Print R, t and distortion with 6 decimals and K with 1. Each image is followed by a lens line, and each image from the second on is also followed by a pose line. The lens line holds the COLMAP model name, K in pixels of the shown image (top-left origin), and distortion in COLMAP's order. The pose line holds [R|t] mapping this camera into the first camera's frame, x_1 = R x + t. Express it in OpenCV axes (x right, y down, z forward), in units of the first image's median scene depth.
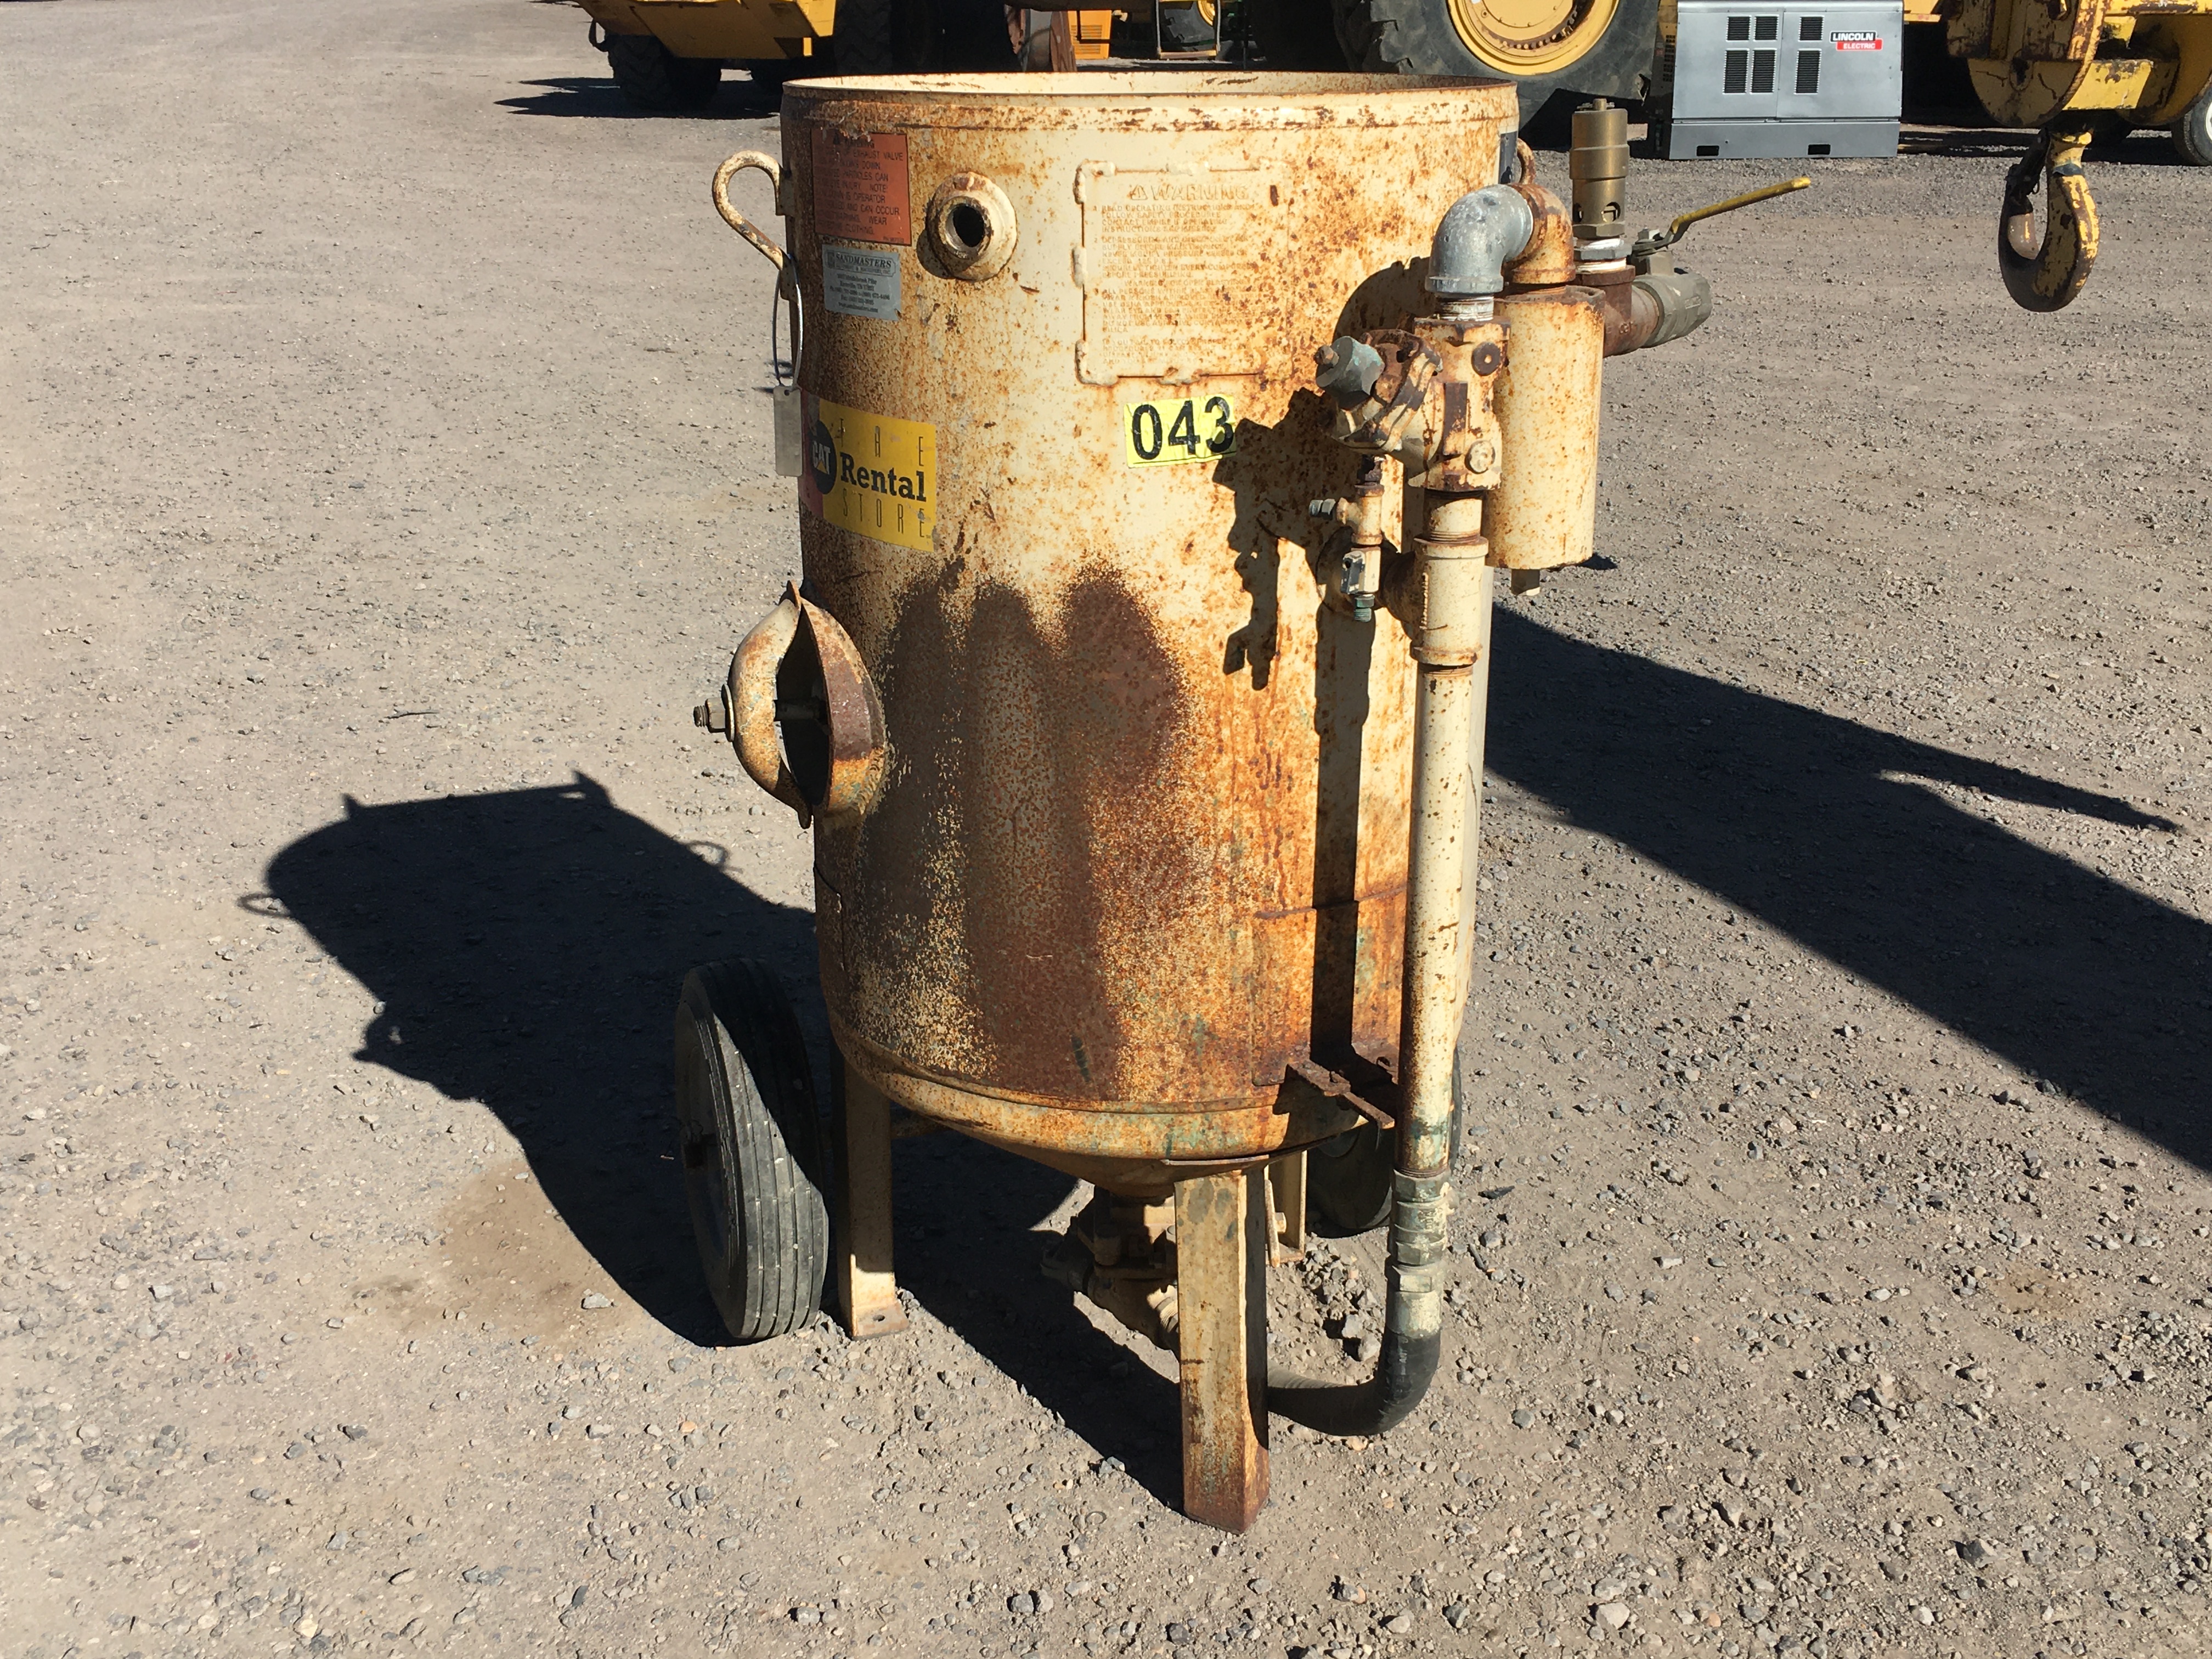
lens RADIAL K [[2328.7, 0, 1144.6], [0, 2328.7, 832.4], [0, 0, 1]] dist [0.014492, 0.009520]
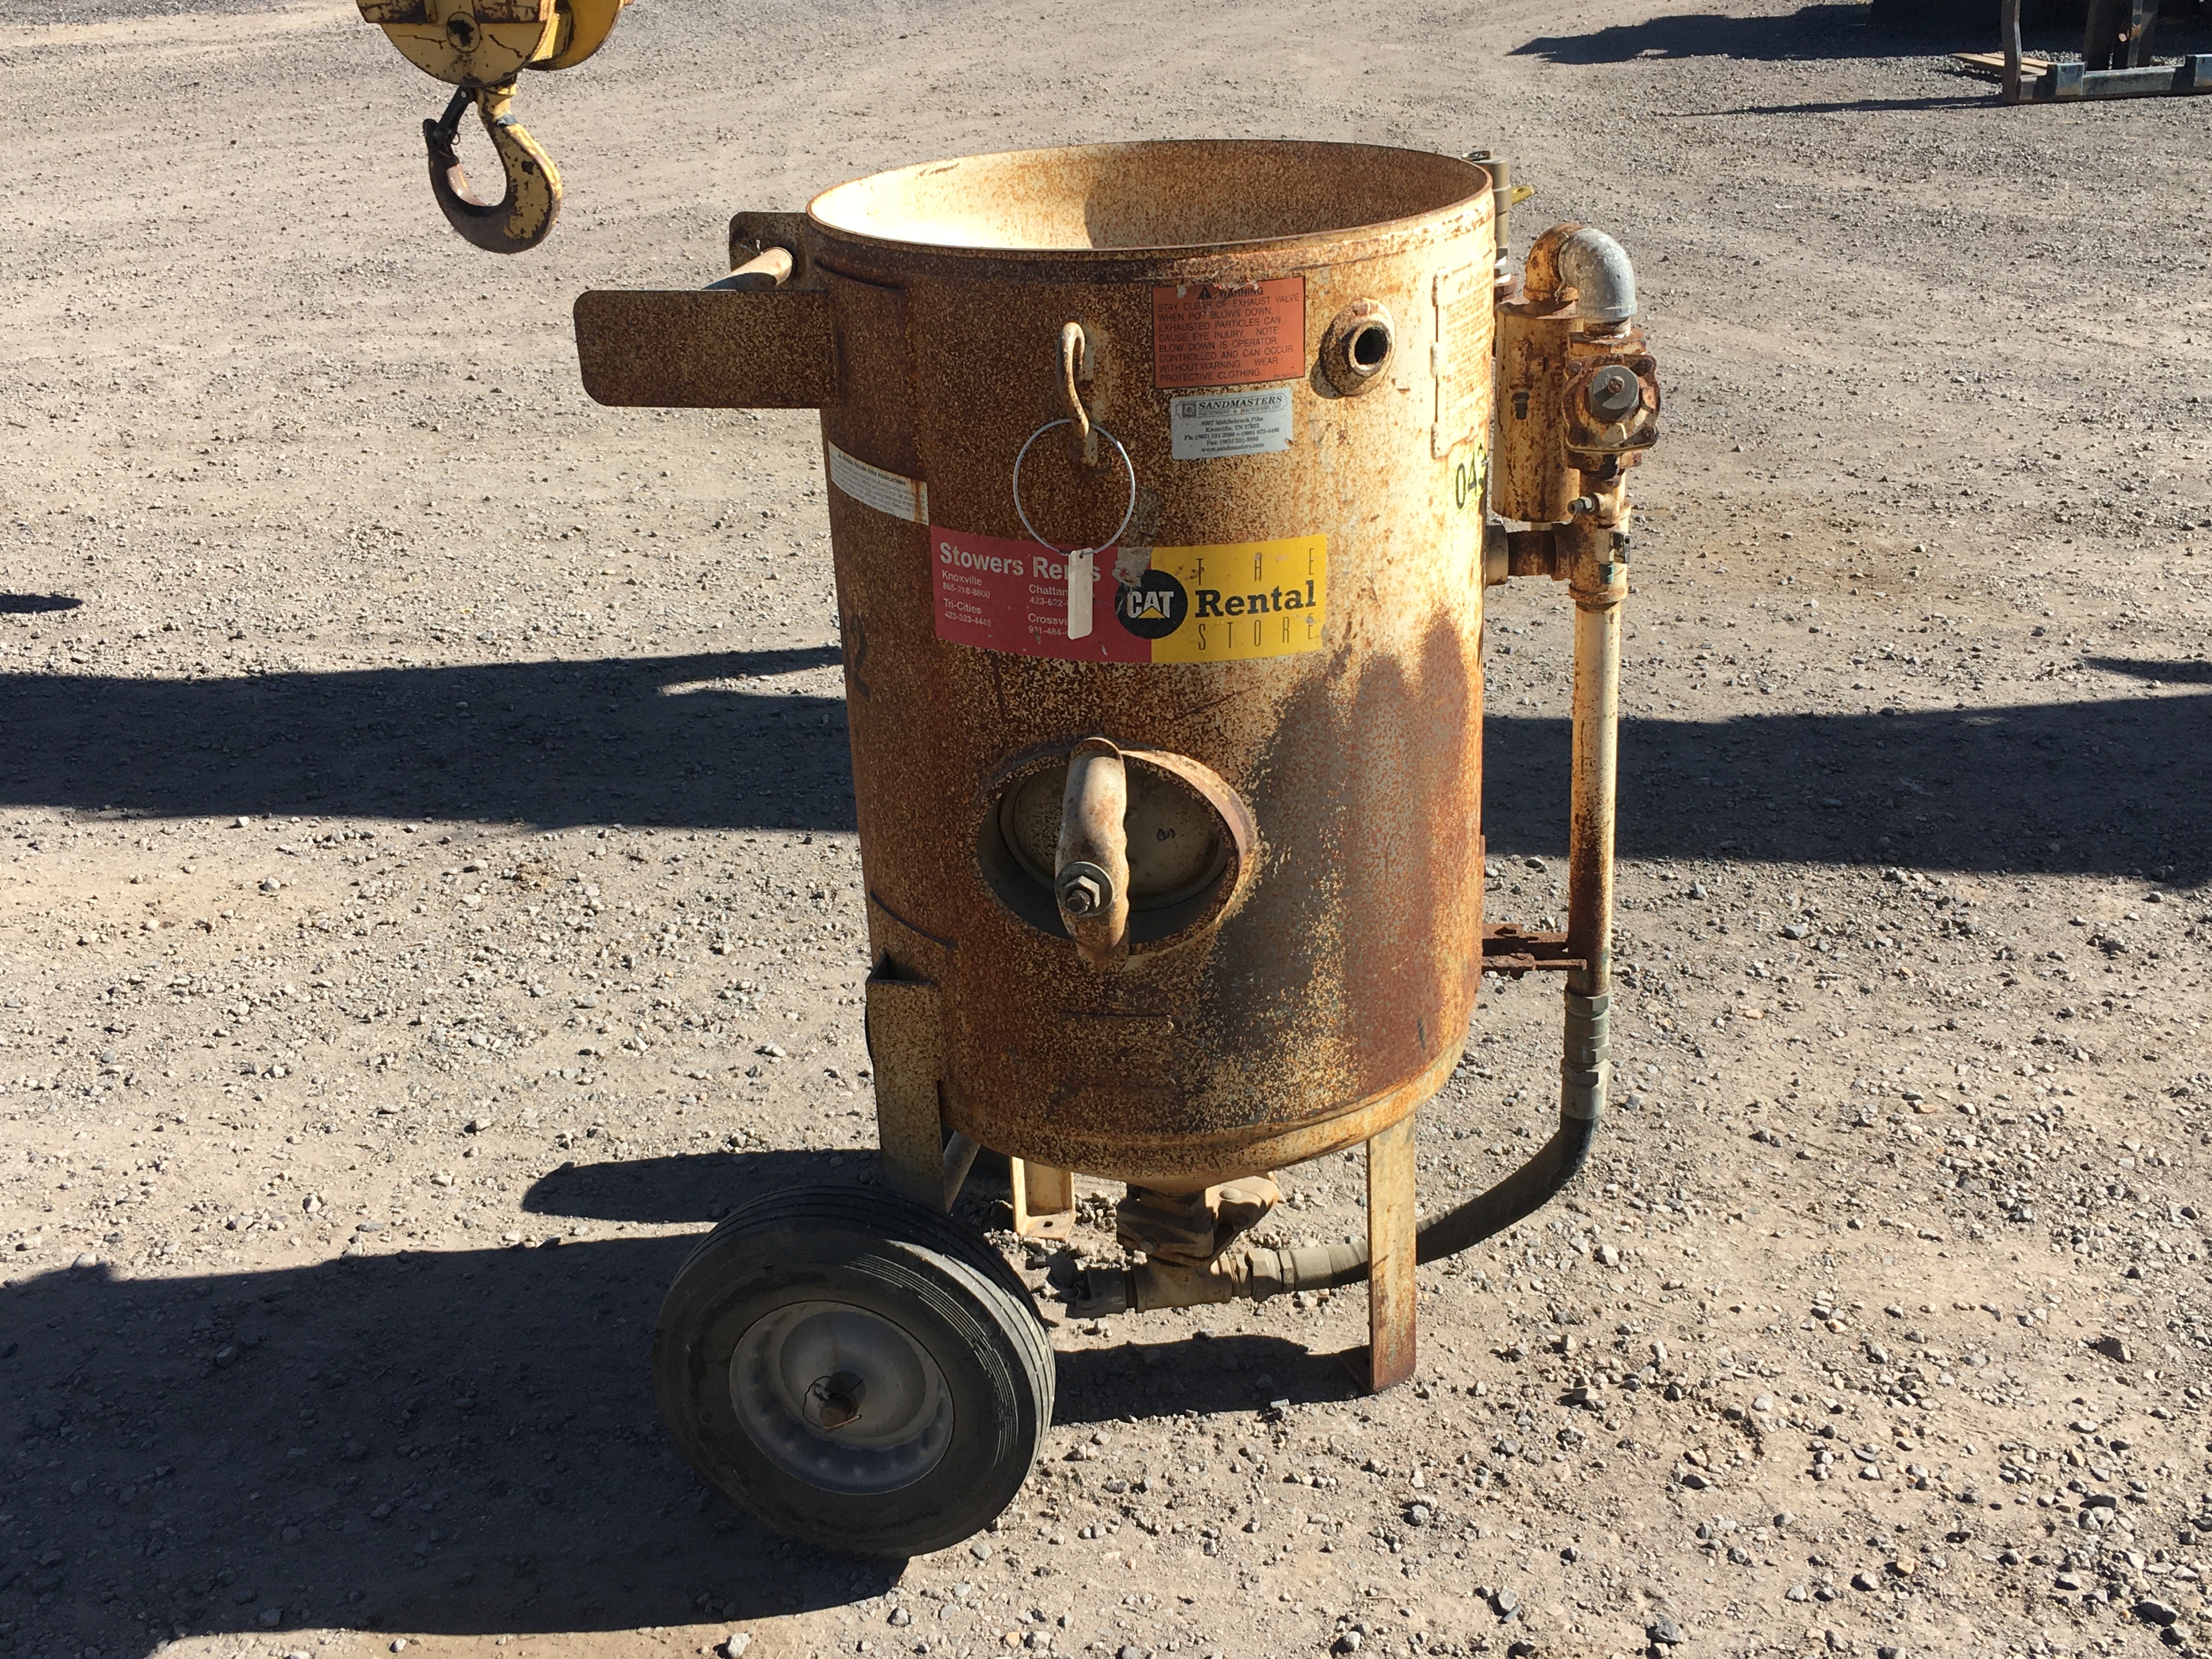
lens RADIAL K [[2328.7, 0, 1144.6], [0, 2328.7, 832.4], [0, 0, 1]] dist [0.014492, 0.009520]
pose [[0.516601, -0.368729, 0.772762, -1.000527], [0.325909, 0.919265, 0.220760, -0.307973], [-0.791774, 0.137806, 0.595066, 0.437372]]
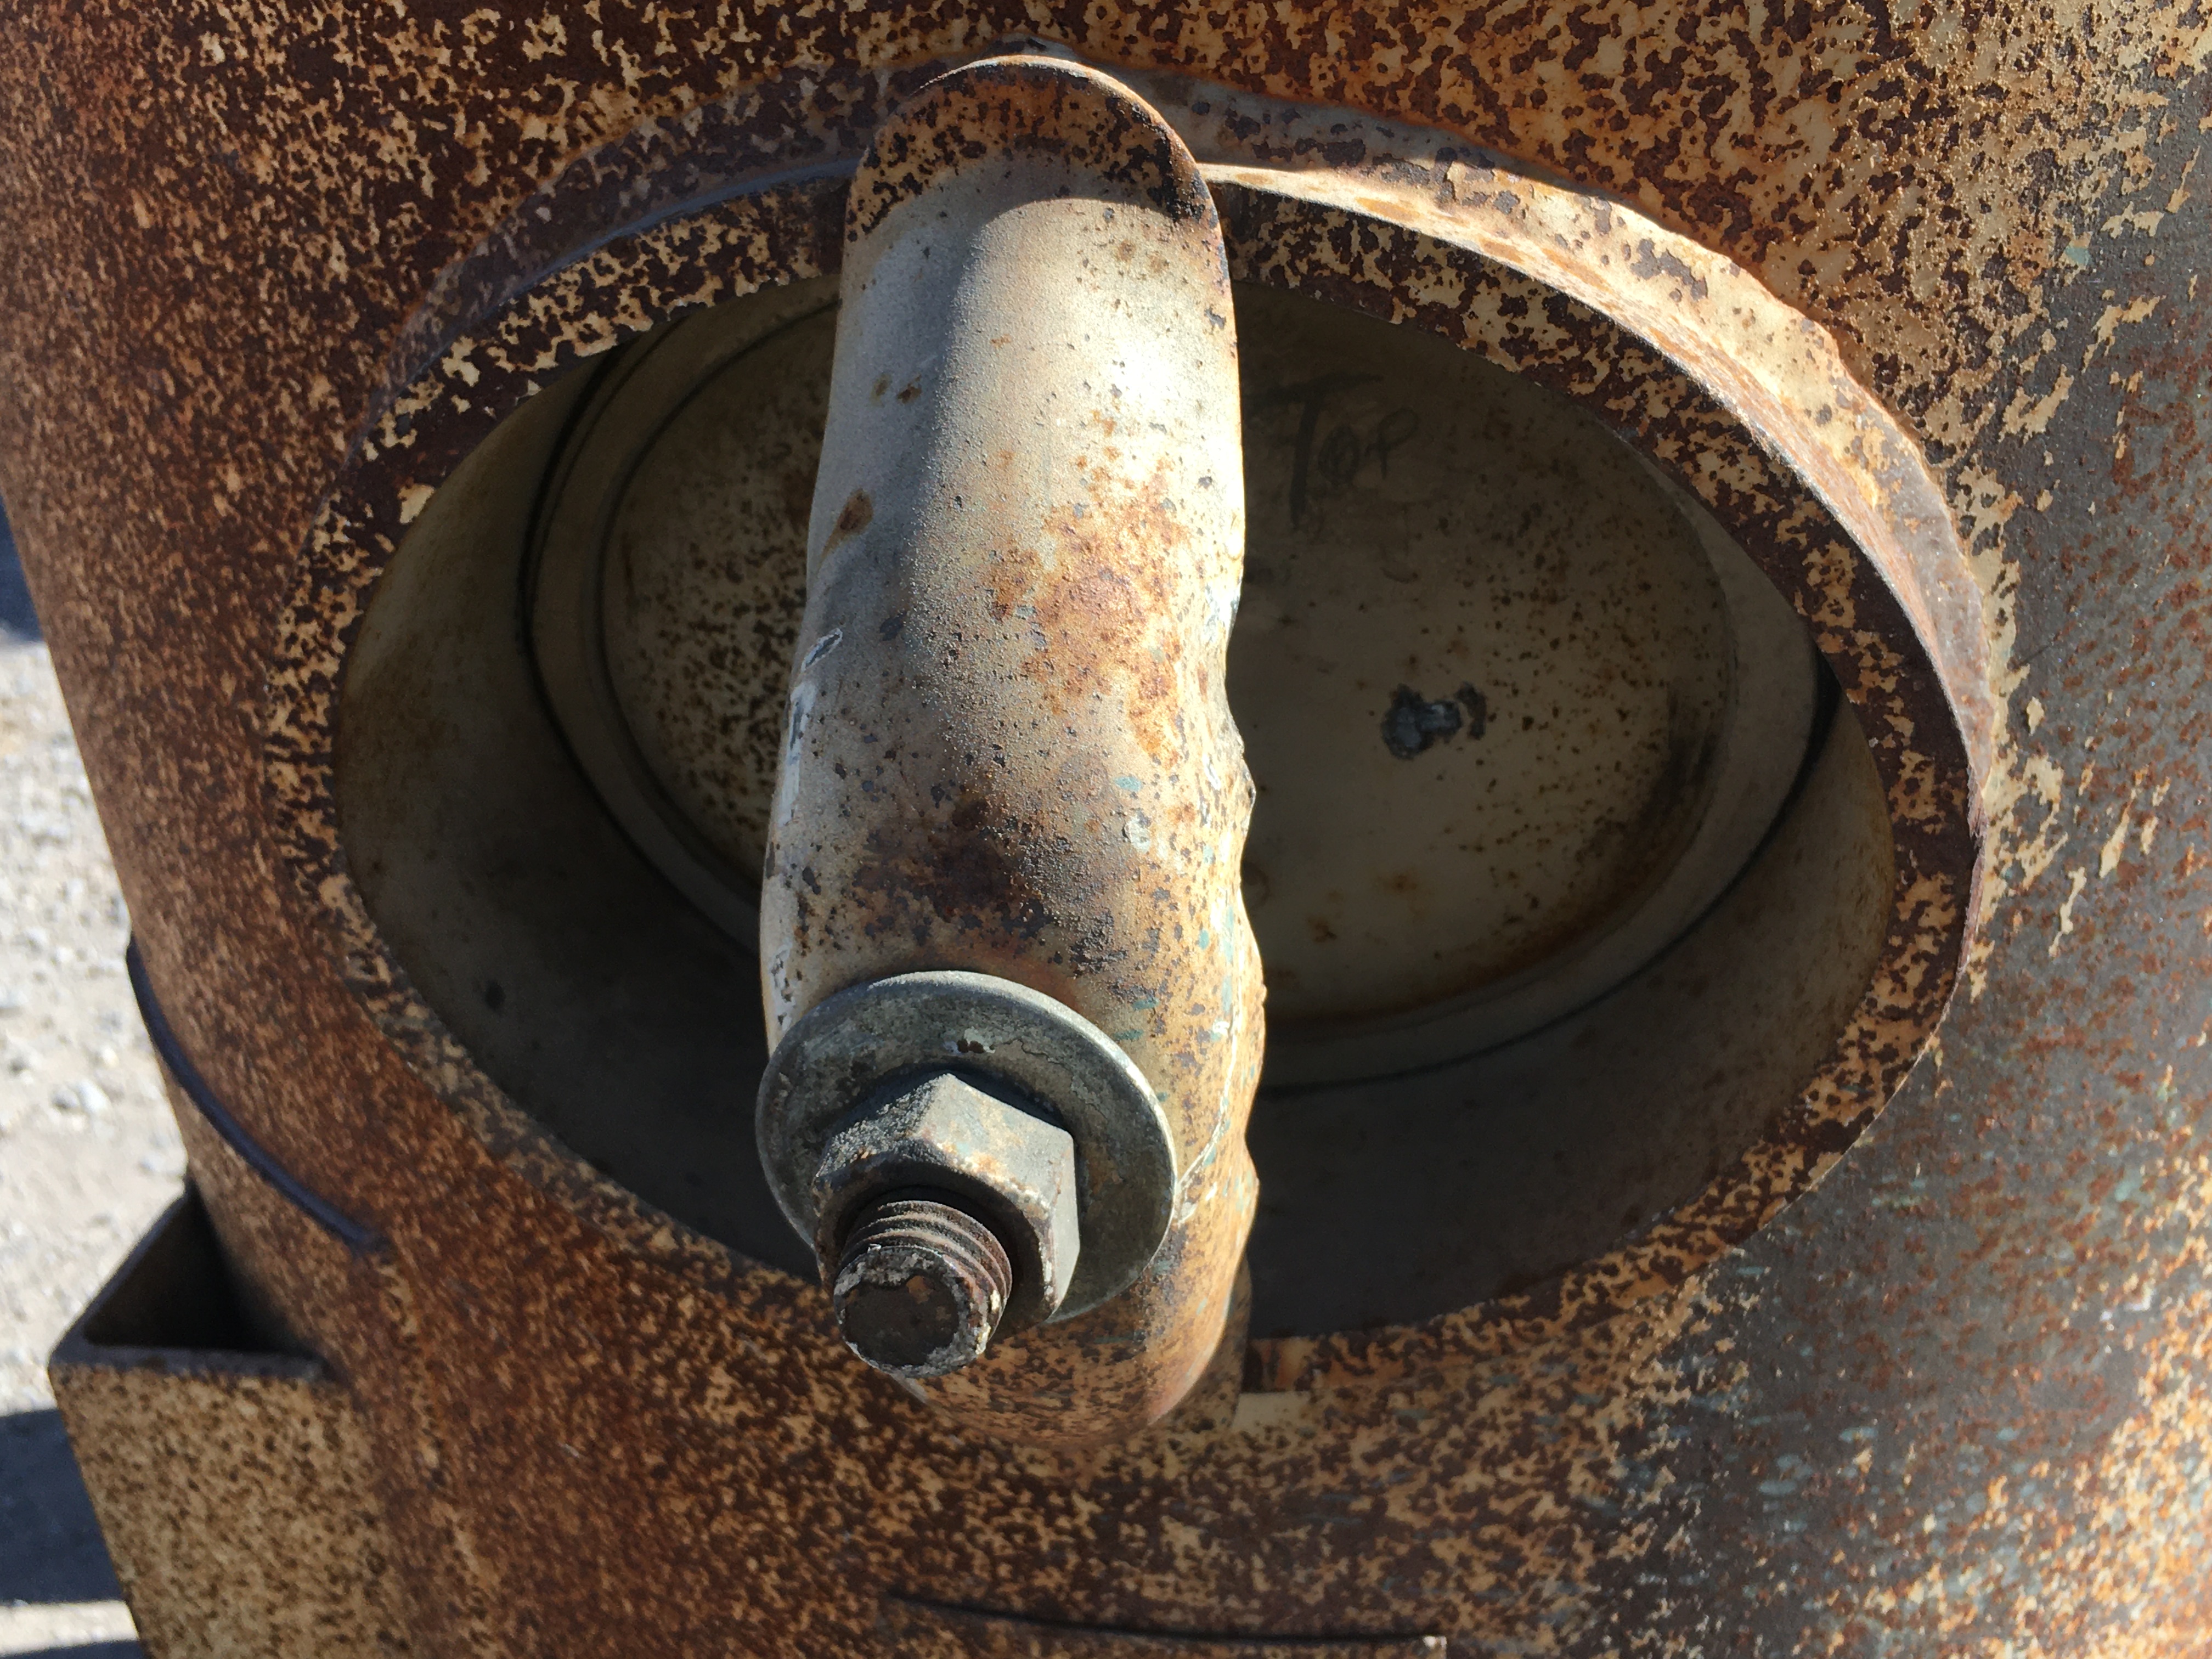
lens RADIAL K [[2328.7, 0, 1144.6], [0, 2328.7, 832.4], [0, 0, 1]] dist [0.014492, 0.009520]
pose [[0.492915, -0.449577, 0.744927, -0.293397], [0.335589, 0.888150, 0.313957, -0.118148], [-0.802755, 0.095235, 0.588655, 1.000794]]
